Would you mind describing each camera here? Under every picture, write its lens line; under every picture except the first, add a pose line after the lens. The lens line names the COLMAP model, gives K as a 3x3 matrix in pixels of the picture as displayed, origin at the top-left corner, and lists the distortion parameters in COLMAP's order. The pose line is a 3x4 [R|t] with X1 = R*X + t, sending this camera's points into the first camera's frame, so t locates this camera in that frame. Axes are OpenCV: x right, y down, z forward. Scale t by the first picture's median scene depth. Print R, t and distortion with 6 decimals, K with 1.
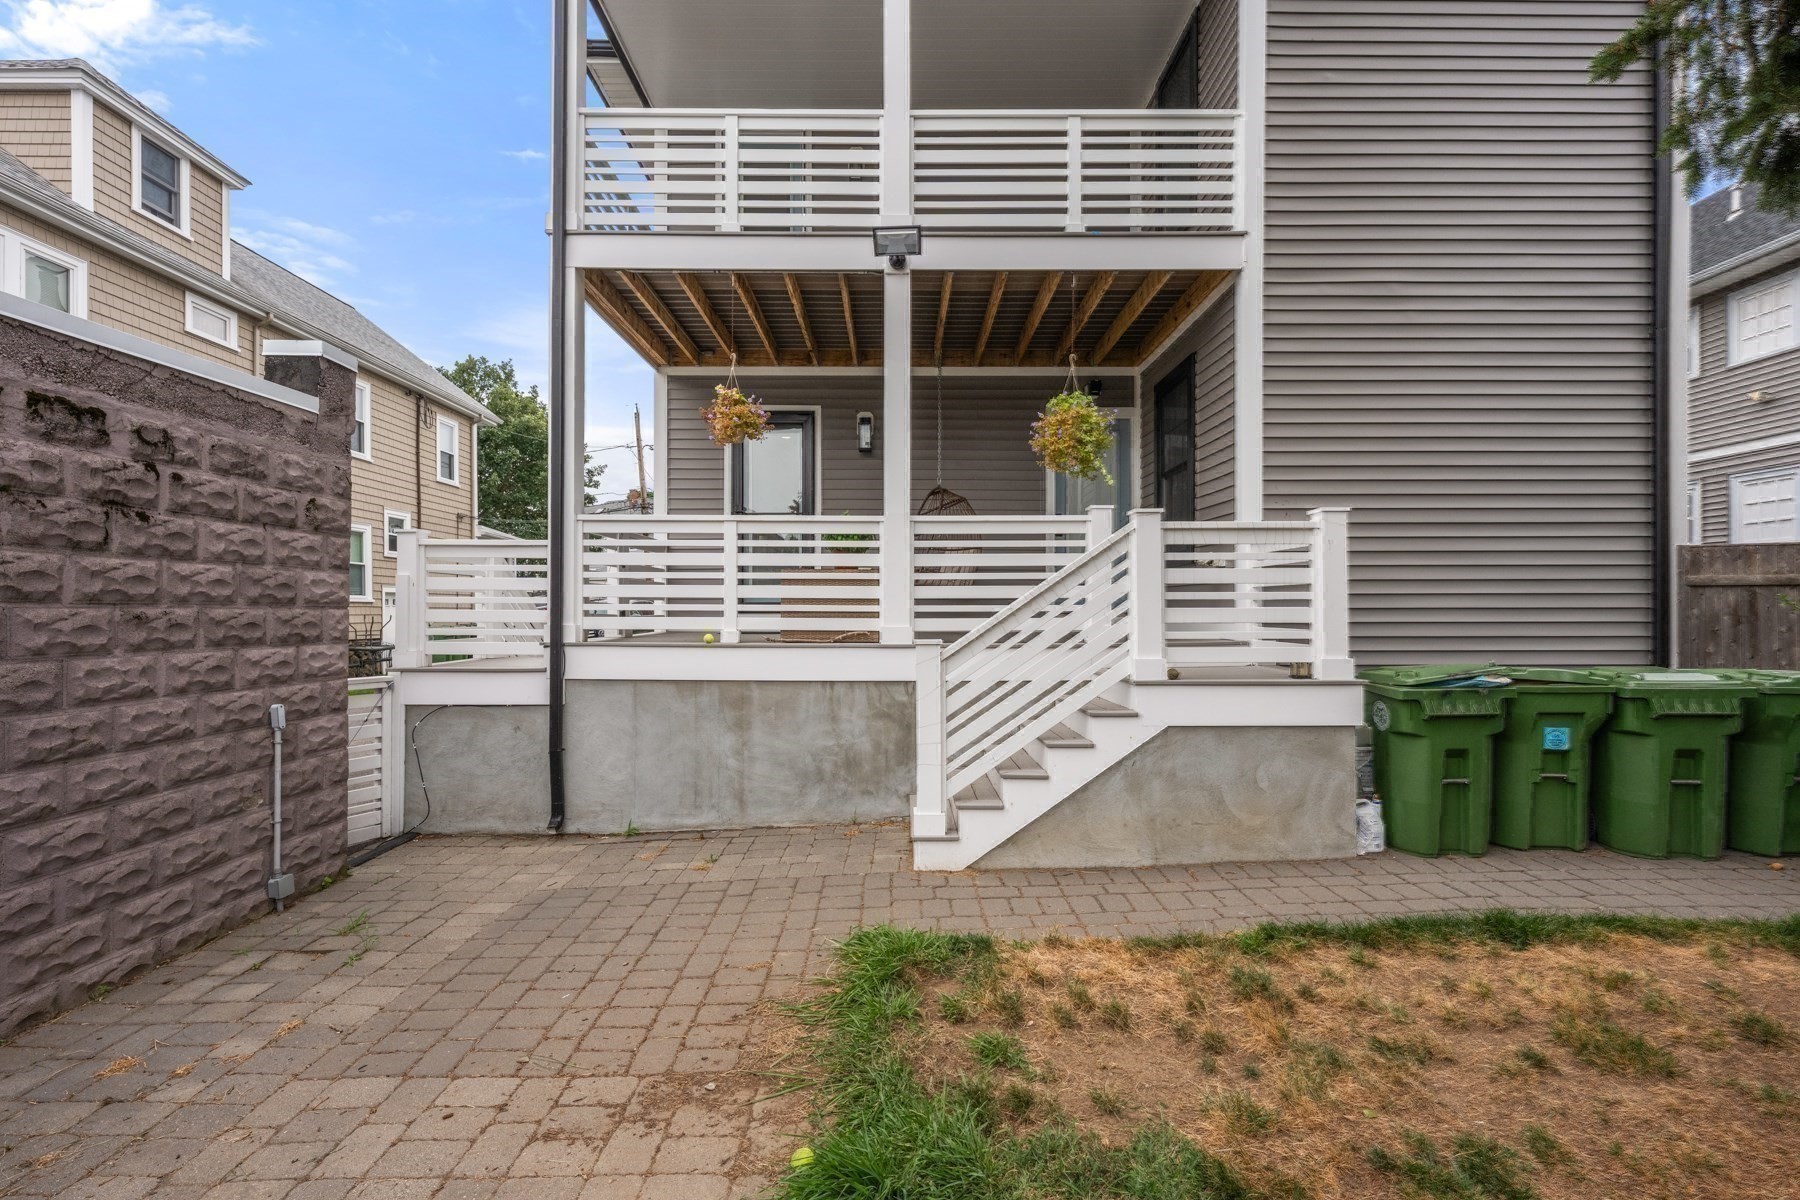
lens RADIAL K [[796.3, 0, 903.9], [0, 796.3, 609.3], [0, 0, 1]] dist [0.002300, -0.000992]
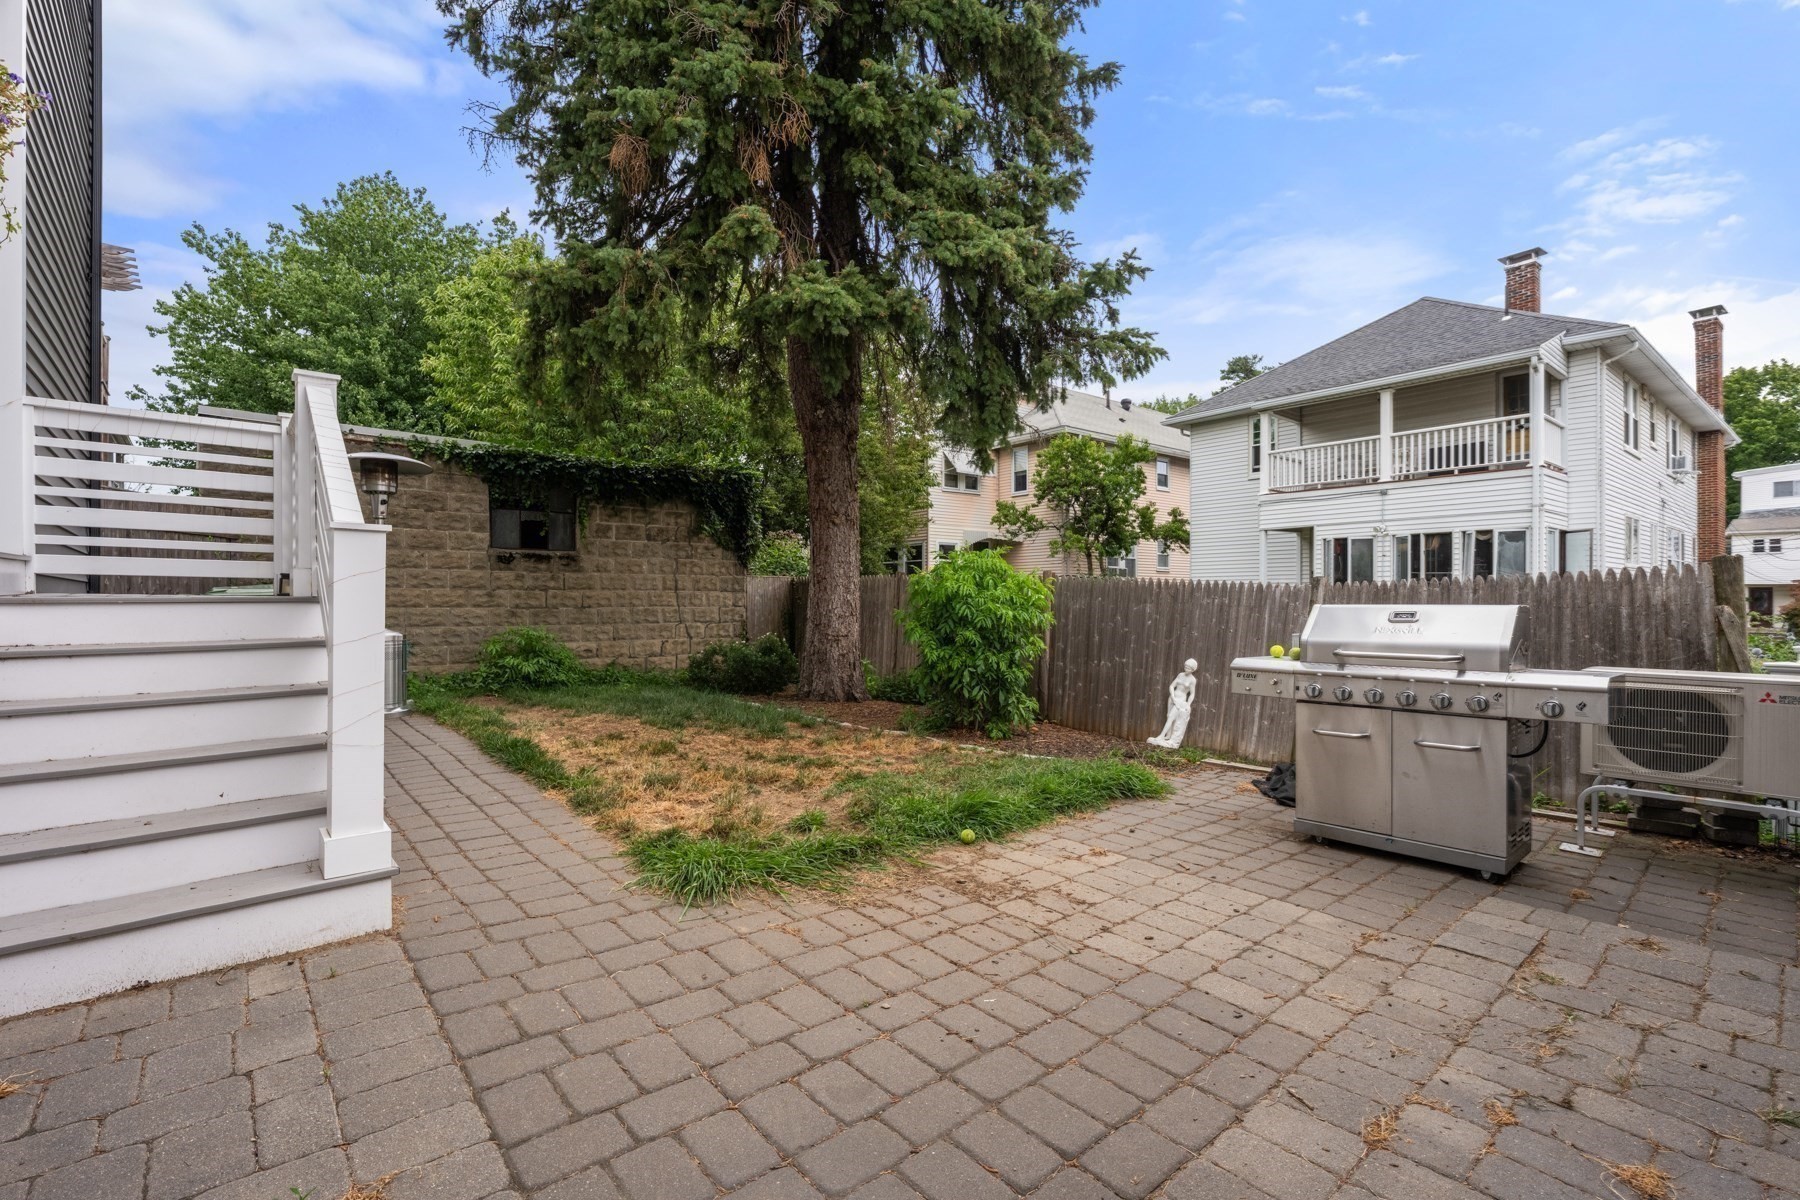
lens RADIAL K [[796.3, 0, 895.3], [0, 796.3, 604.9], [0, 0, 1]] dist [0.002300, -0.000992]
pose [[-0.646824, -0.006432, 0.762612, -1.142520], [-0.008385, 0.999964, 0.001322, 0.164224], [-0.762593, -0.005539, -0.646854, 1.915086]]
